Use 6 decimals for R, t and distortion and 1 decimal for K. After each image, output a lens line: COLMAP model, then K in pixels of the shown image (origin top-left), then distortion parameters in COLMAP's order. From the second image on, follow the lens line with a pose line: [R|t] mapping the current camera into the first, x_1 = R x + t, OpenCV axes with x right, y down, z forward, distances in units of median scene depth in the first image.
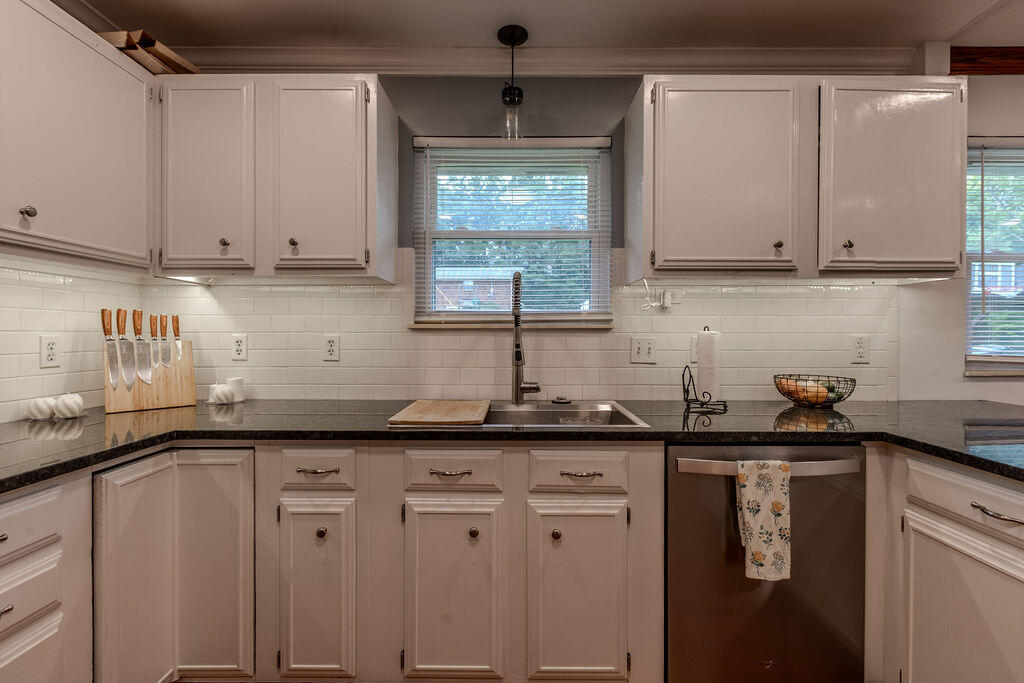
lens RADIAL K [[455.8, 0, 513.2], [0, 455.8, 335.9], [0, 0, 1]] dist [-0.000388, -0.000234]
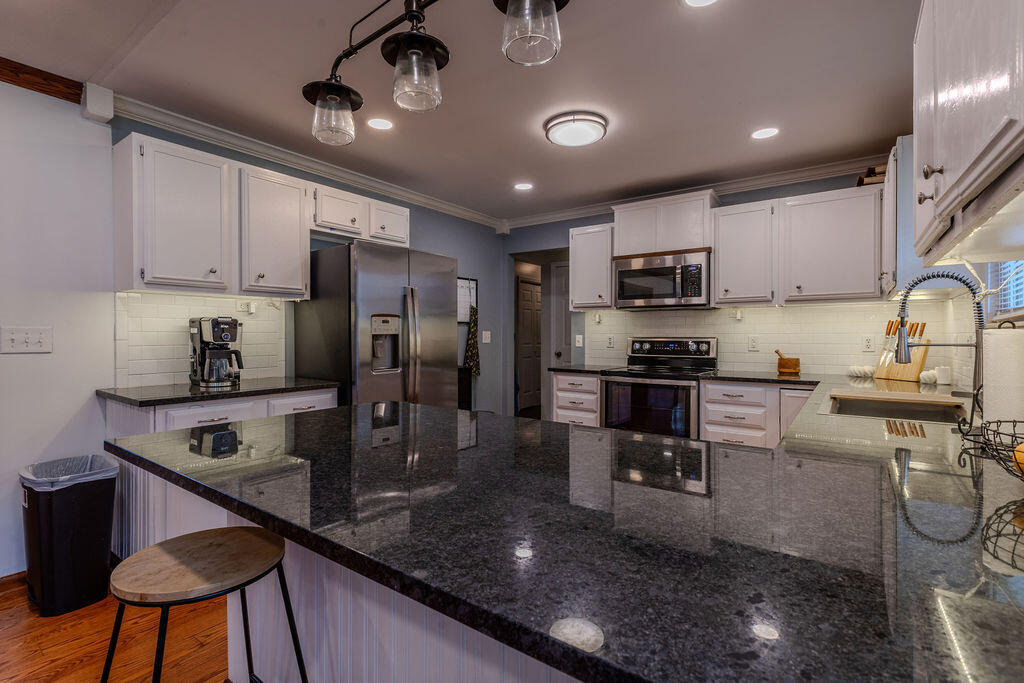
lens RADIAL K [[467.5, 0, 510.1], [0, 467.5, 334.5], [0, 0, 1]] dist [0.001048, 0.000123]
pose [[-0.573283, -0.001079, -0.819357, 1.424085], [-0.002005, 0.999998, 0.000086, -0.002321], [0.819355, 0.001692, -0.573284, 0.835412]]
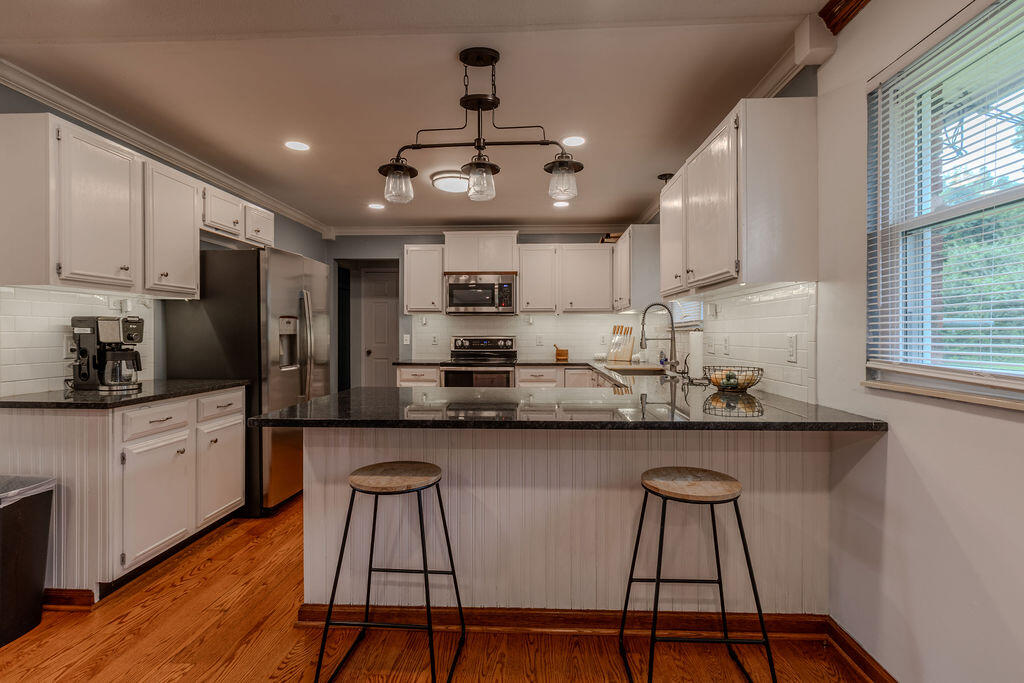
lens RADIAL K [[456.7, 0, 518.8], [0, 456.7, 330.2], [0, 0, 1]] dist [-0.001875, -0.000061]
pose [[-0.030097, -0.008873, -0.999508, 2.043100], [0.000394, 0.999960, -0.008889, -0.001663], [0.999547, -0.000662, -0.030093, 0.473600]]
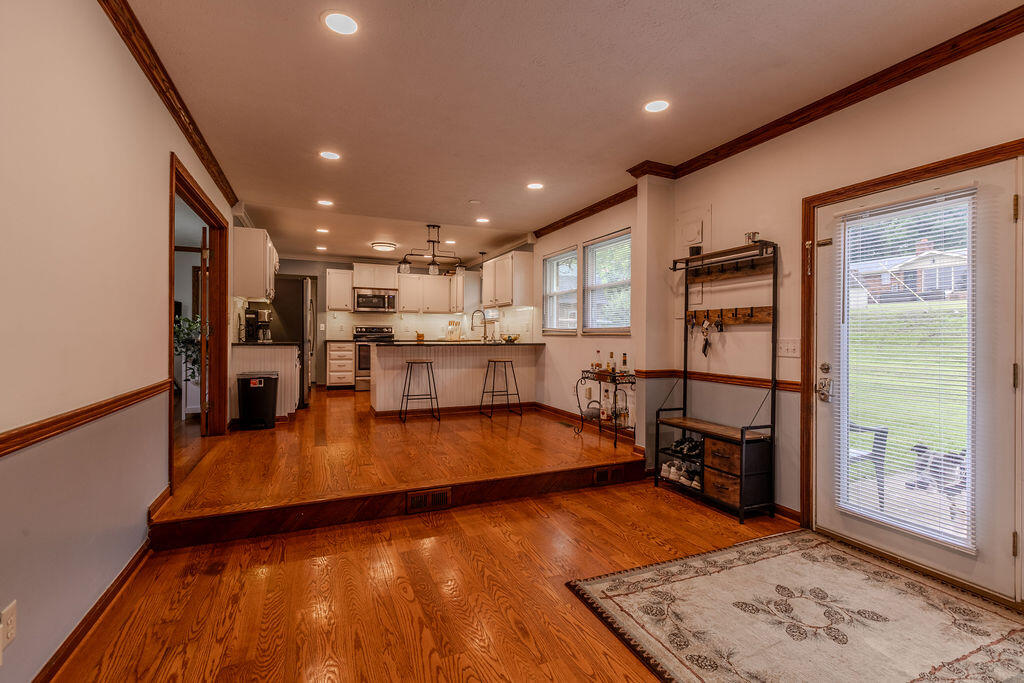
lens RADIAL K [[455.8, 0, 513.2], [0, 455.8, 335.9], [0, 0, 1]] dist [-0.000388, -0.000234]
pose [[0.416926, 0.003191, -0.908935, 4.239236], [-0.005194, 0.999986, 0.001129, 0.109014], [0.908926, 0.004250, 0.416936, -0.537887]]
